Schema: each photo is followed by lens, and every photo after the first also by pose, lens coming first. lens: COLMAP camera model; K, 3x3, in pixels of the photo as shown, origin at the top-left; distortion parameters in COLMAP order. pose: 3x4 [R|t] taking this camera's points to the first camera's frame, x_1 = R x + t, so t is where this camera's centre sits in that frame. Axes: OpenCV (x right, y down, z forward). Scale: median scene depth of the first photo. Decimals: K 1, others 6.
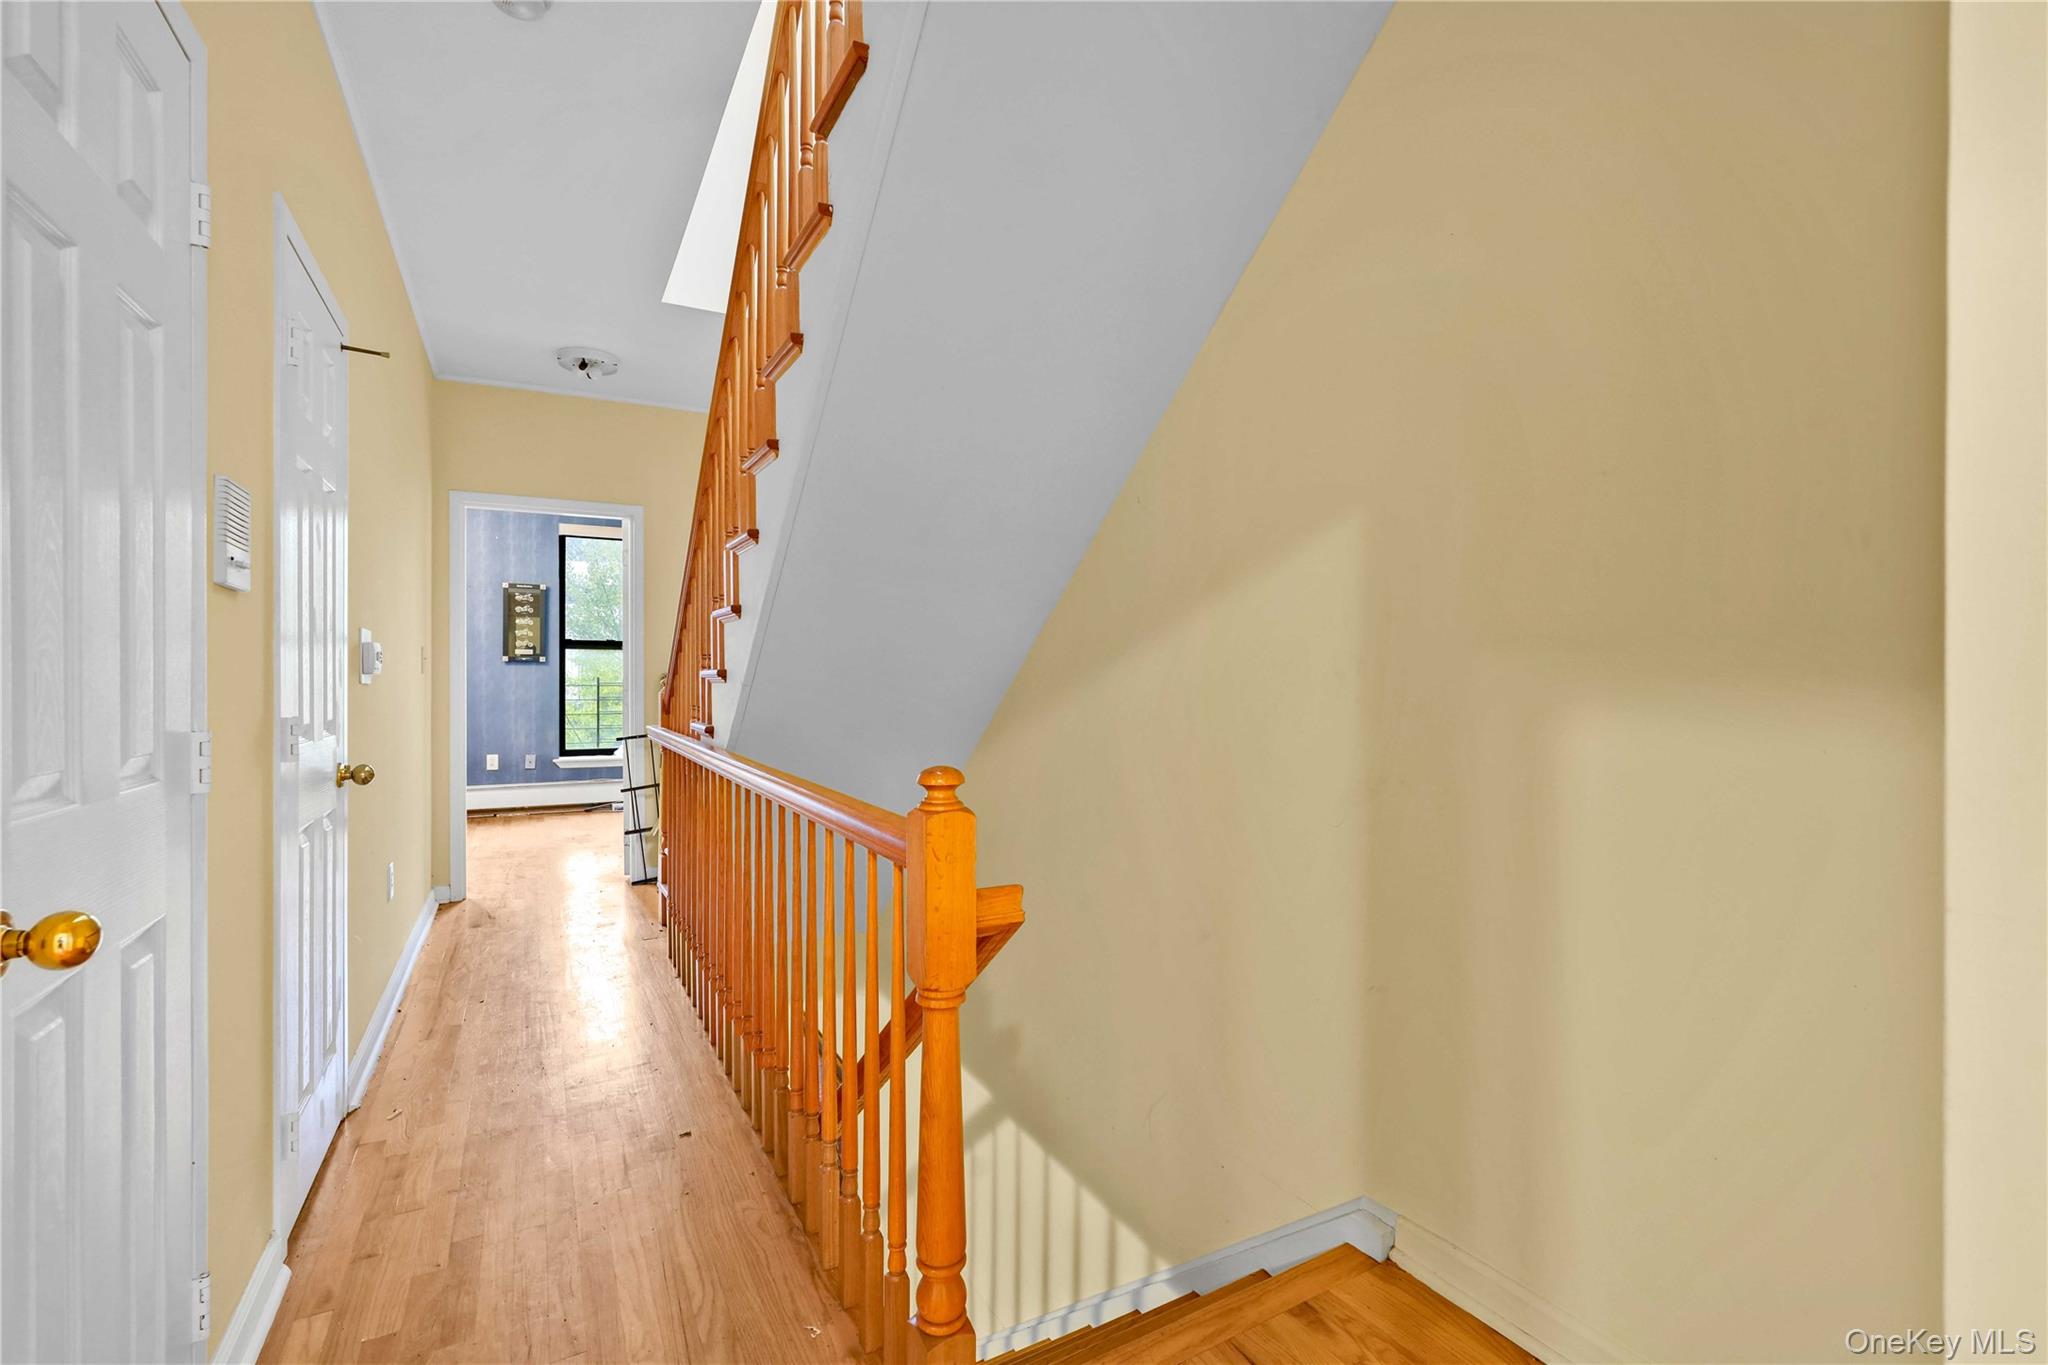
lens RADIAL K [[897.2, 0, 1027.2], [0, 897.2, 685.4], [0, 0, 1]] dist [0.005110, -0.000181]
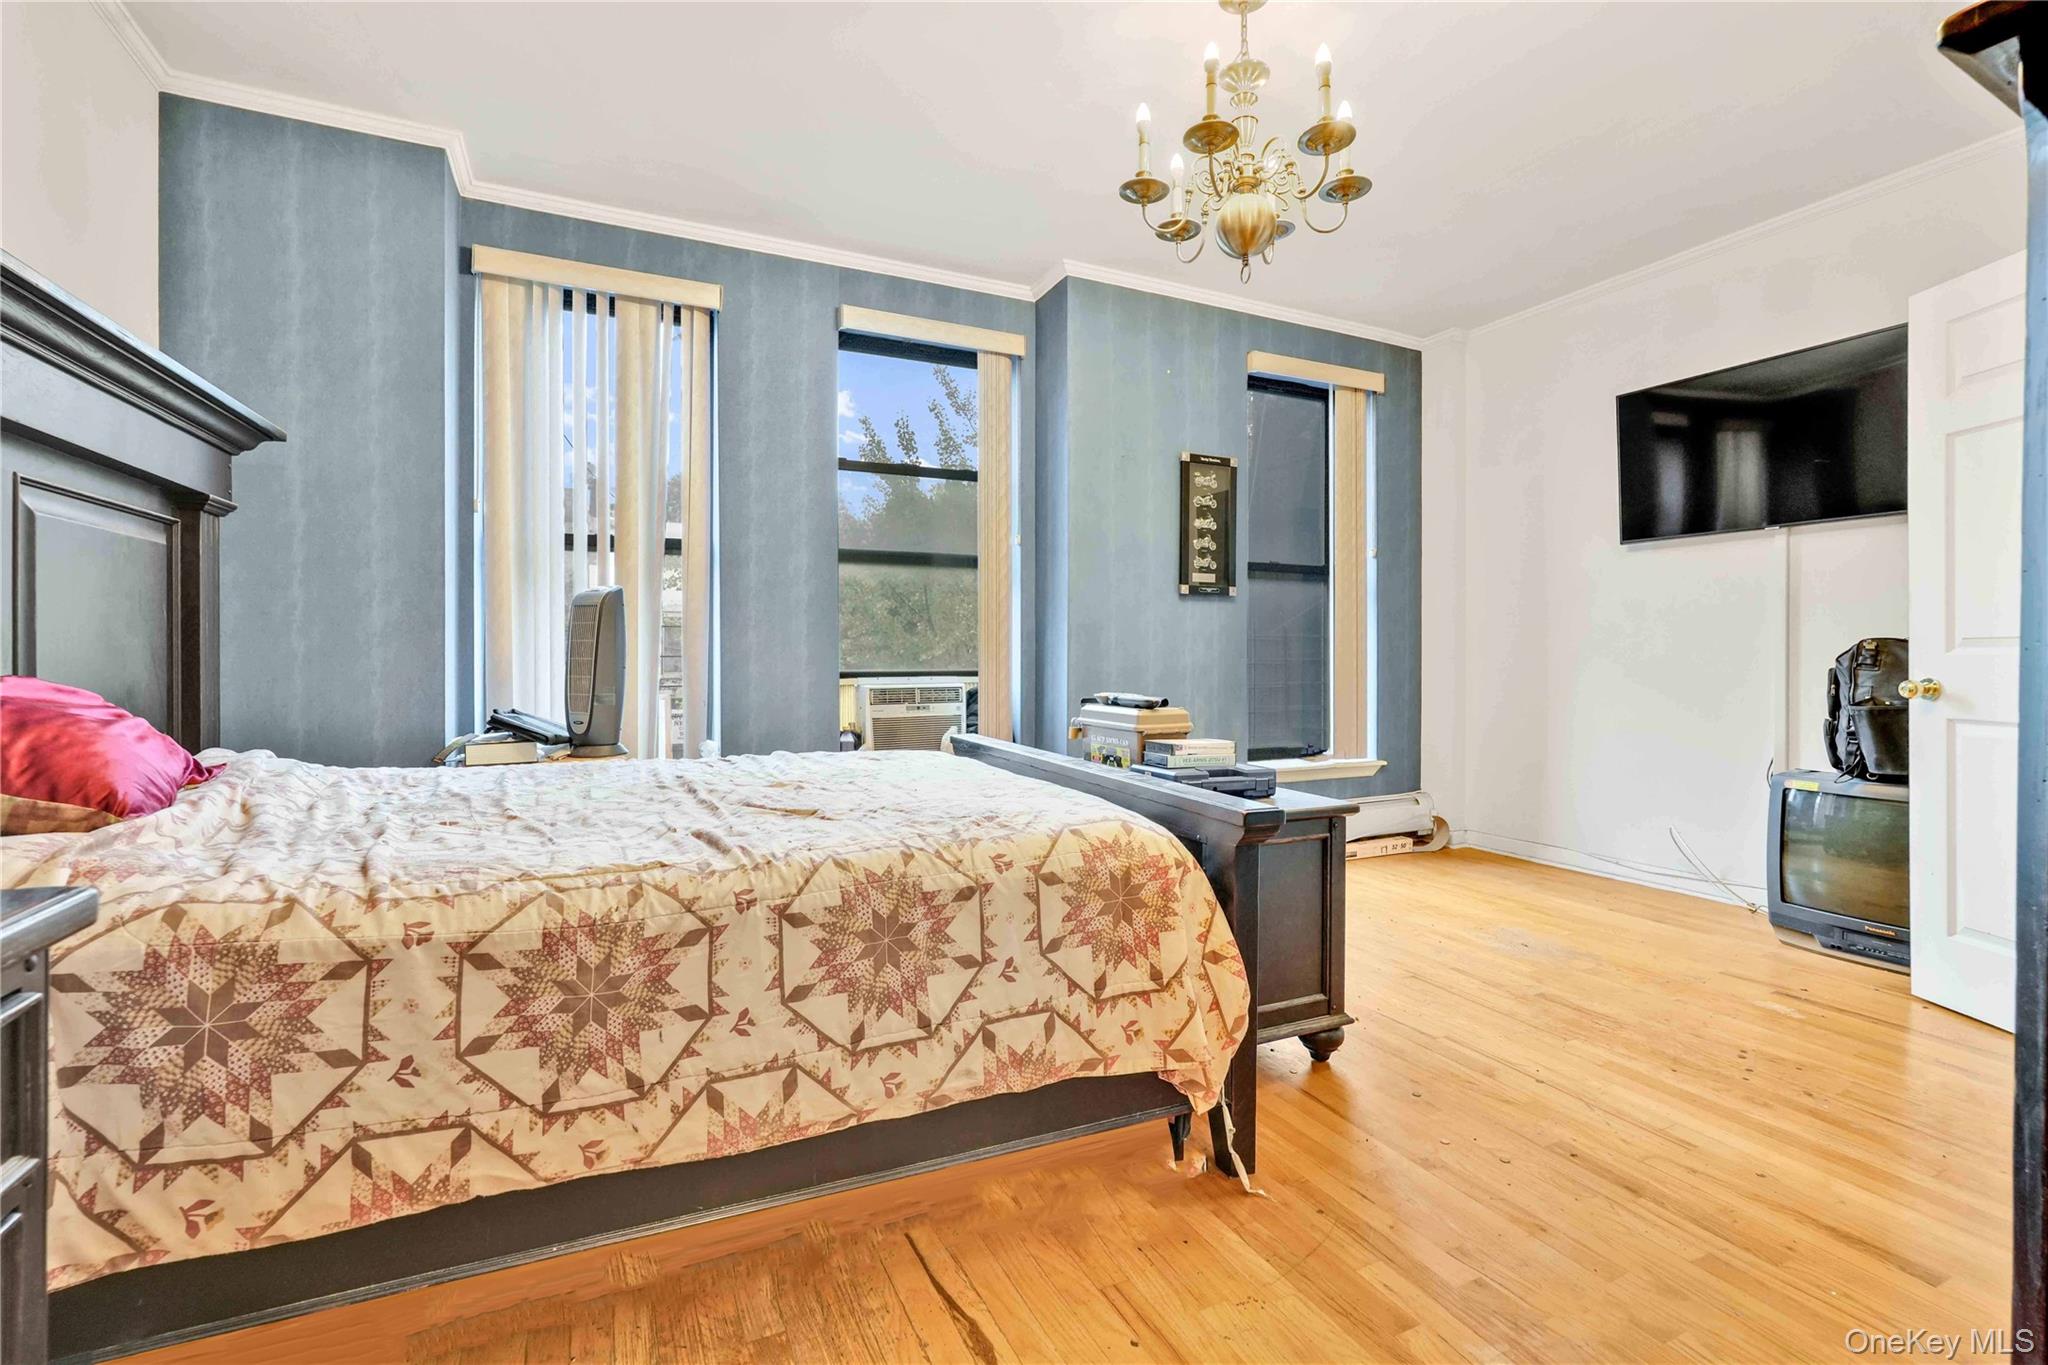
lens RADIAL K [[897.2, 0, 1001.0], [0, 897.2, 667.5], [0, 0, 1]] dist [0.005110, -0.000181]
pose [[0.996718, -0.004070, -0.080853, -0.640643], [0.004144, 0.999991, 0.000736, 0.017468], [0.080850, -0.001069, 0.996726, 0.431931]]
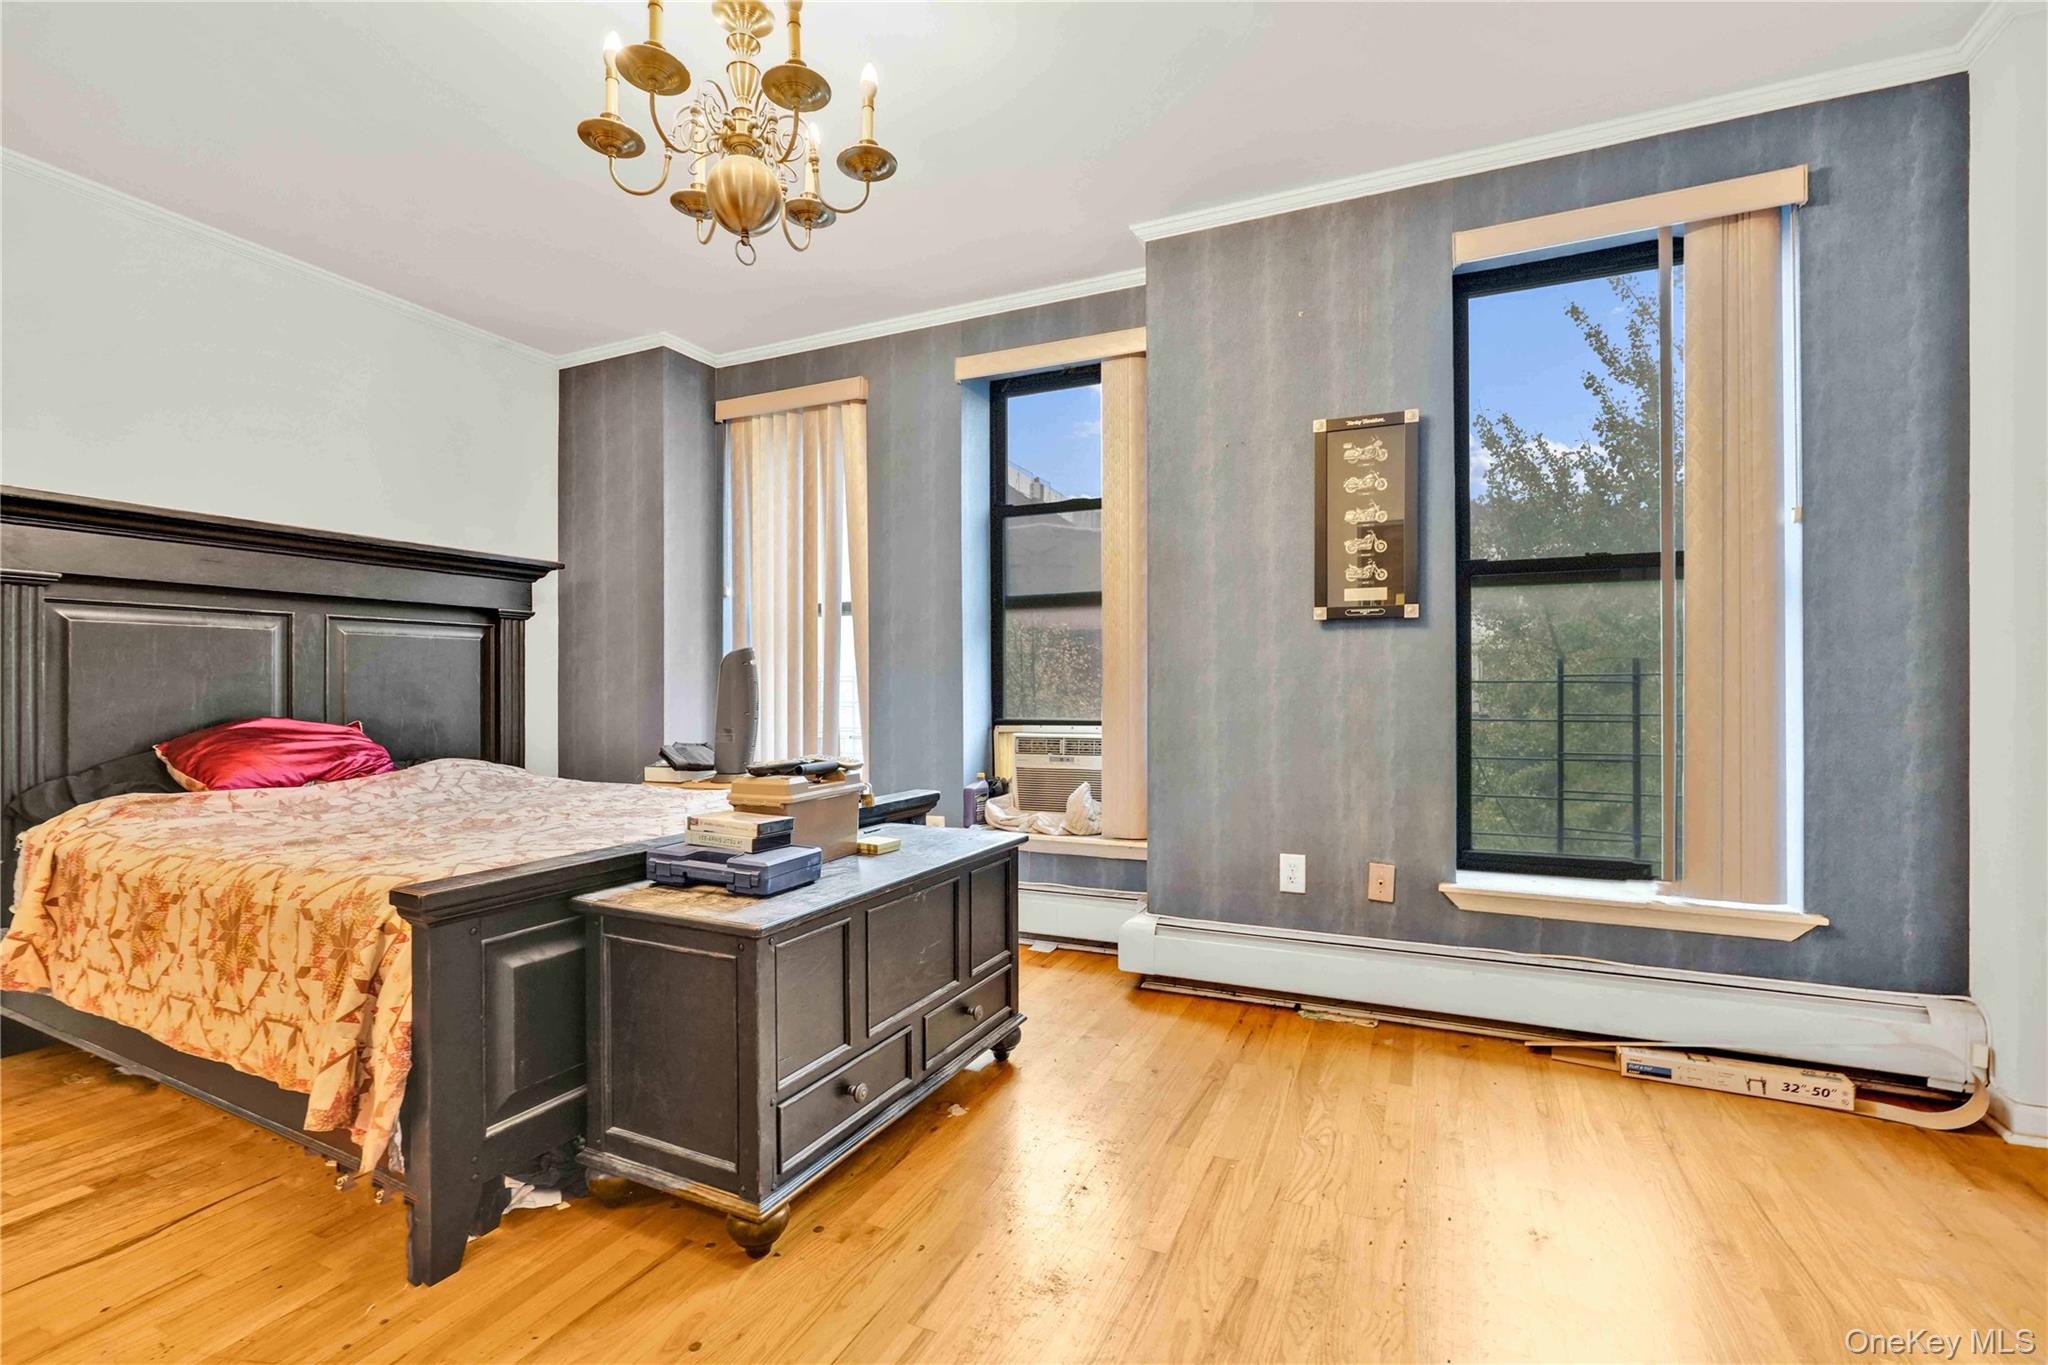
lens RADIAL K [[897.2, 0, 1009.6], [0, 897.2, 688.4], [0, 0, 1]] dist [0.005110, -0.000181]
pose [[0.587031, -0.003370, -0.809558, -0.338217], [0.000393, 0.999992, -0.003878, 0.004023], [0.809565, 0.001958, 0.587028, 0.651332]]
